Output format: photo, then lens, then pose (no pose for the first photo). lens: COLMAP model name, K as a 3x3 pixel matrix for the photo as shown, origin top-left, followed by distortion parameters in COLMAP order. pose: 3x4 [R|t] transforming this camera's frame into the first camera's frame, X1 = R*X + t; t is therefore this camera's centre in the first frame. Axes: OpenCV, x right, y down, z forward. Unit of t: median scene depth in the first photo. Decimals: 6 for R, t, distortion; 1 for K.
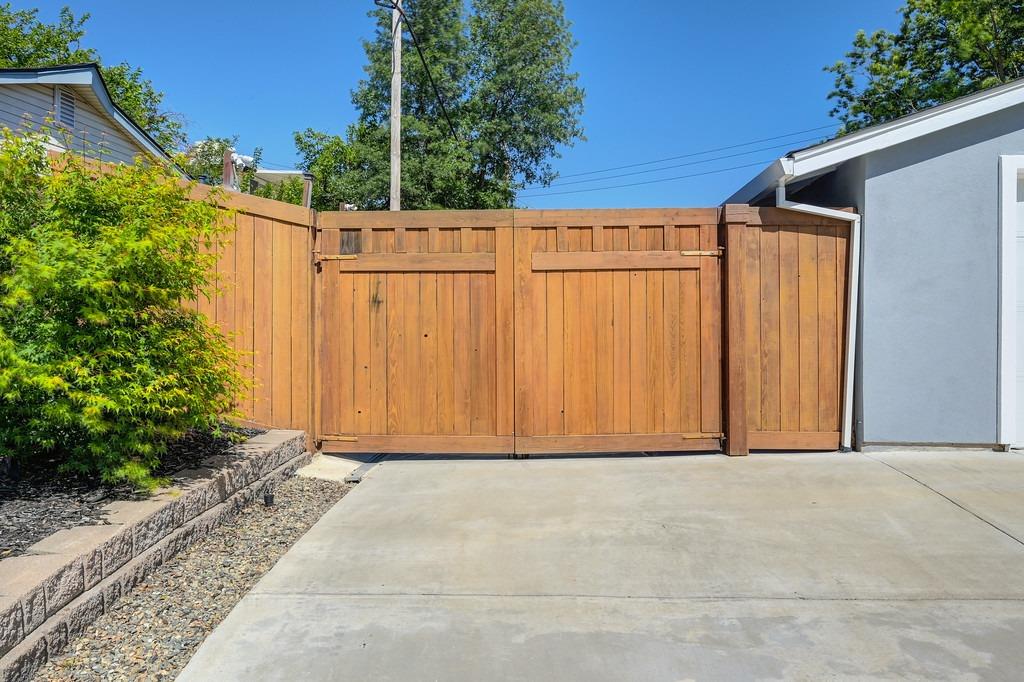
lens RADIAL K [[860.5, 0, 514.4], [0, 860.5, 346.8], [0, 0, 1]] dist [-0.010958, -0.015042]
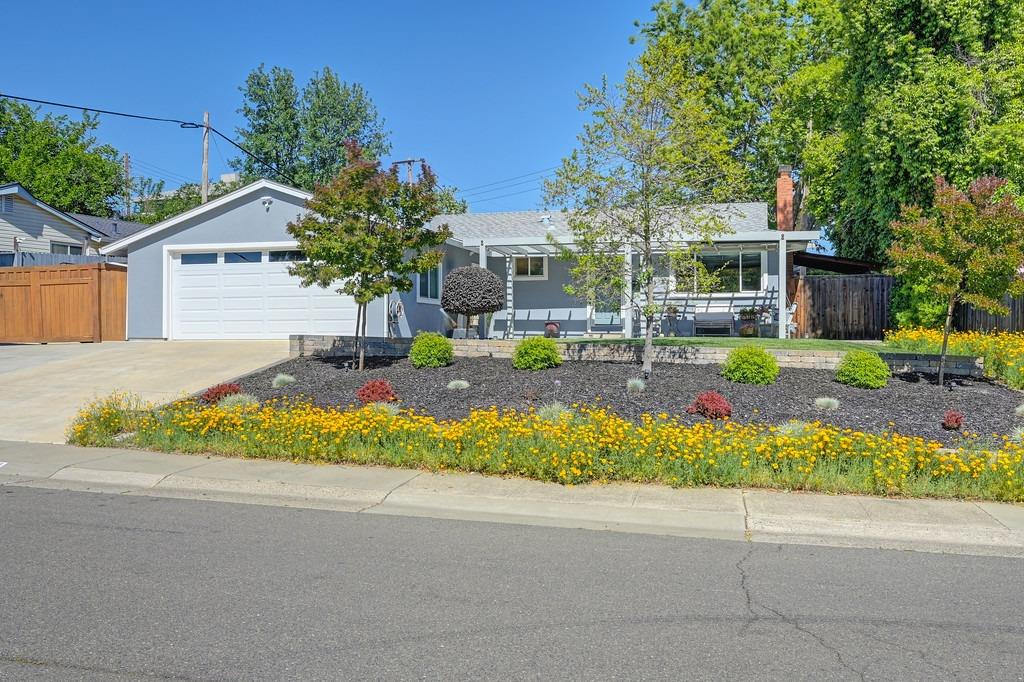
lens RADIAL K [[882.9, 0, 512.8], [0, 882.9, 339.7], [0, 0, 1]] dist [-0.017307, 0.000225]
pose [[0.978325, -0.005954, -0.206988, 2.375401], [0.007845, 0.999935, 0.008313, 0.099339], [0.206925, -0.009757, 0.978308, -1.803469]]
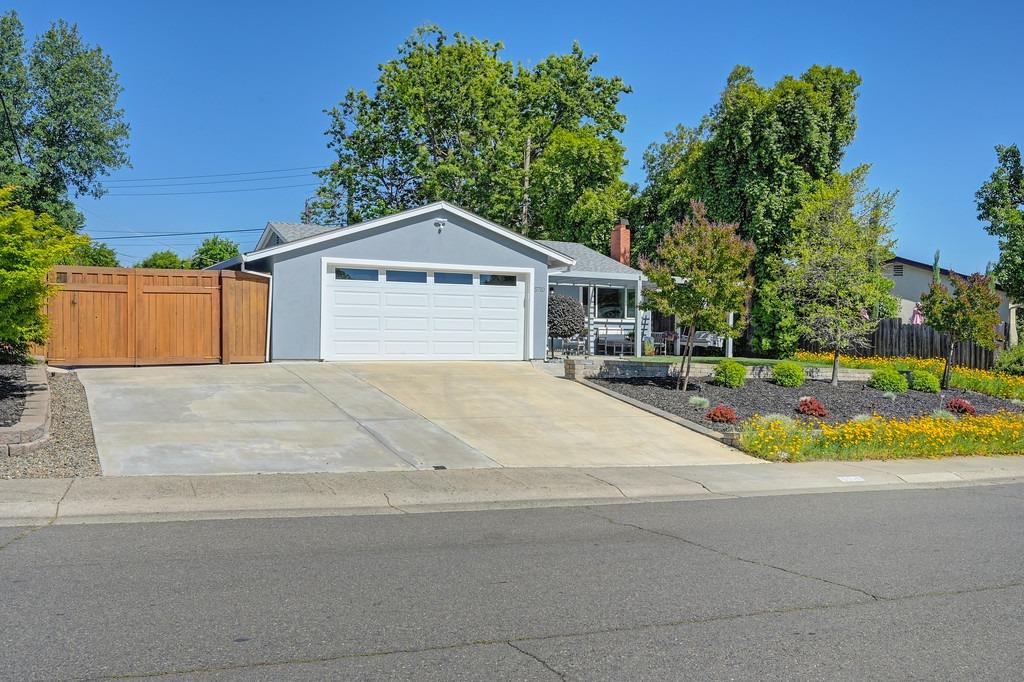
lens RADIAL K [[882.9, 0, 514.3], [0, 882.9, 343.9], [0, 0, 1]] dist [-0.017307, 0.000225]
pose [[0.864512, 0.002434, 0.502606, -0.332938], [-0.010708, 0.999850, 0.013577, 0.015906], [-0.502498, -0.017119, 0.864409, -1.774051]]
